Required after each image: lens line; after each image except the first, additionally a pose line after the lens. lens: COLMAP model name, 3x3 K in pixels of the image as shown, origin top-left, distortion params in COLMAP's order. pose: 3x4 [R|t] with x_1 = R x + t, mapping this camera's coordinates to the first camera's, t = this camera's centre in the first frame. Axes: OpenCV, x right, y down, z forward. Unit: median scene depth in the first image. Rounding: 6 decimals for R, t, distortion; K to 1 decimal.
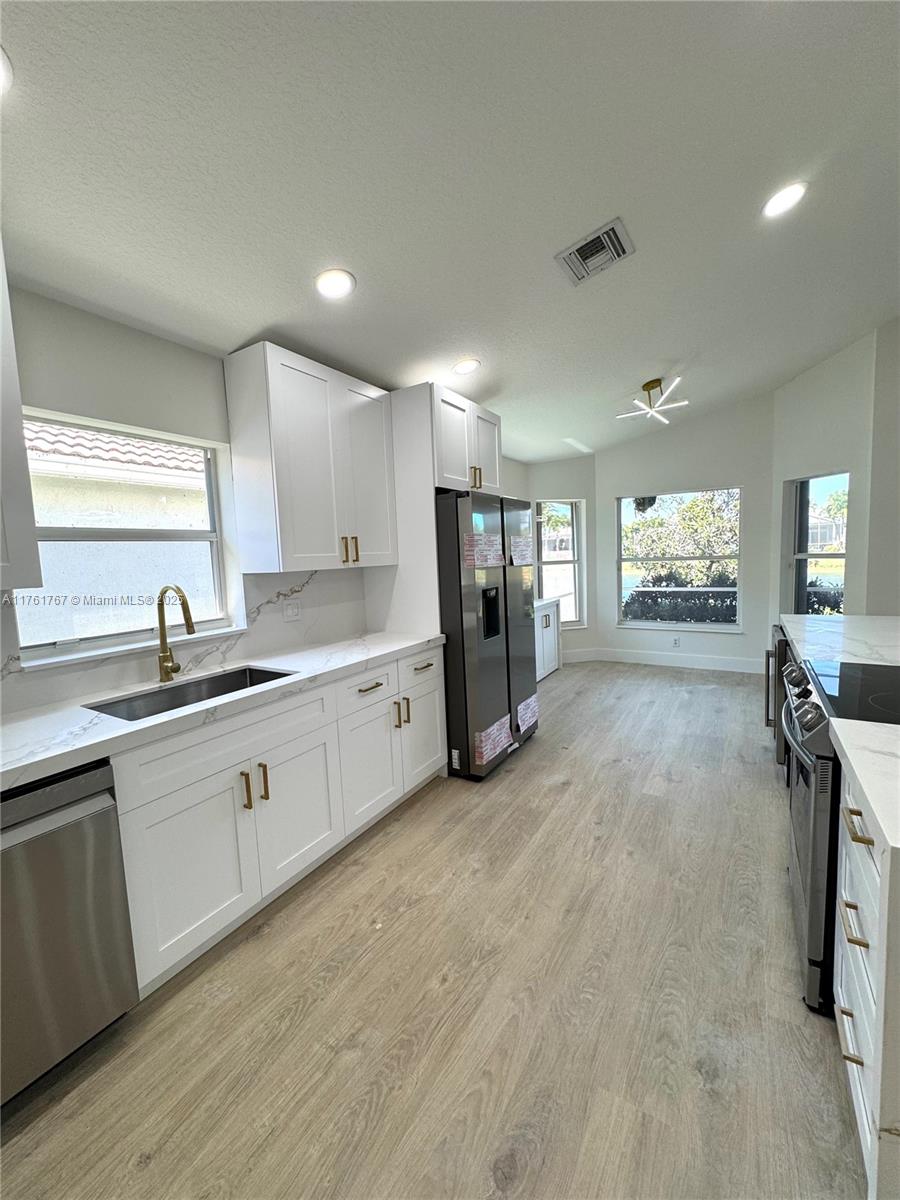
lens RADIAL K [[481.0, 0, 452.1], [0, 481.0, 597.3], [0, 0, 1]] dist [-0.003579, 0.000771]
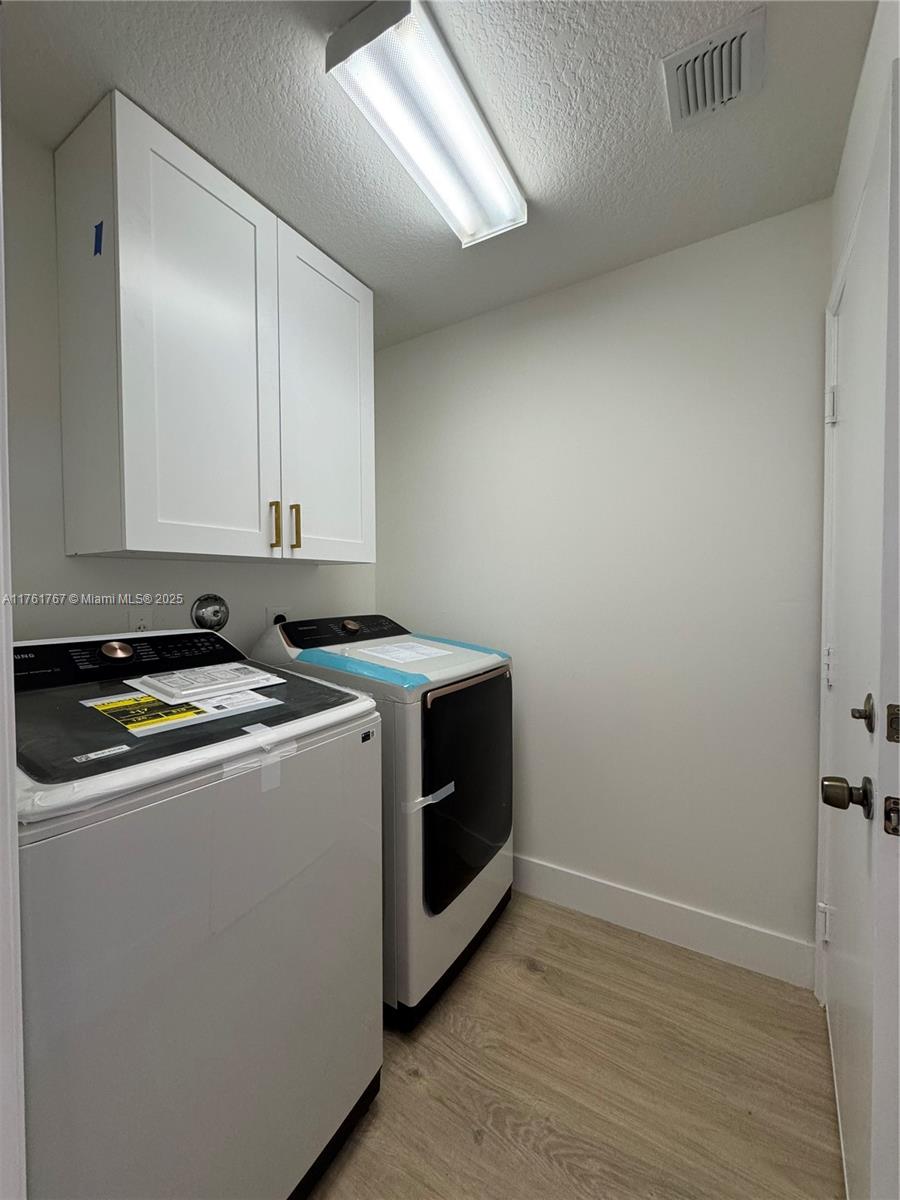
lens RADIAL K [[481.0, 0, 438.3], [0, 481.0, 590.0], [0, 0, 1]] dist [-0.003579, 0.000771]
pose [[0.057138, 0.016413, 0.998231, -0.832731], [0.101746, 0.994563, -0.022177, 0.011142], [-0.993168, 0.102833, 0.055158, 0.834460]]
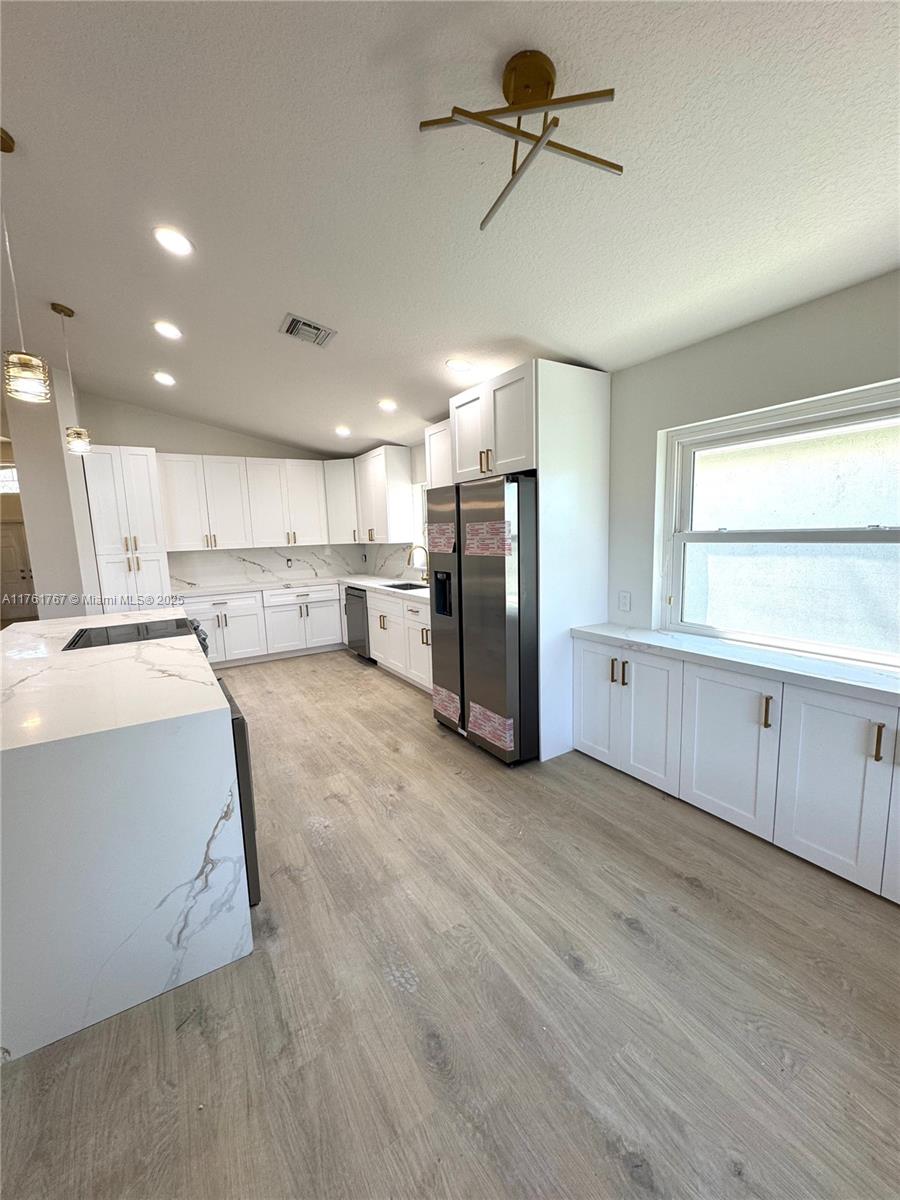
lens RADIAL K [[481.0, 0, 450.5], [0, 481.0, 600.5], [0, 0, 1]] dist [-0.003579, 0.000771]
pose [[-0.450407, 0.181093, -0.874265, 1.241412], [-0.029628, 0.975643, 0.217356, -0.230405], [0.892332, 0.123802, -0.434071, 1.755050]]
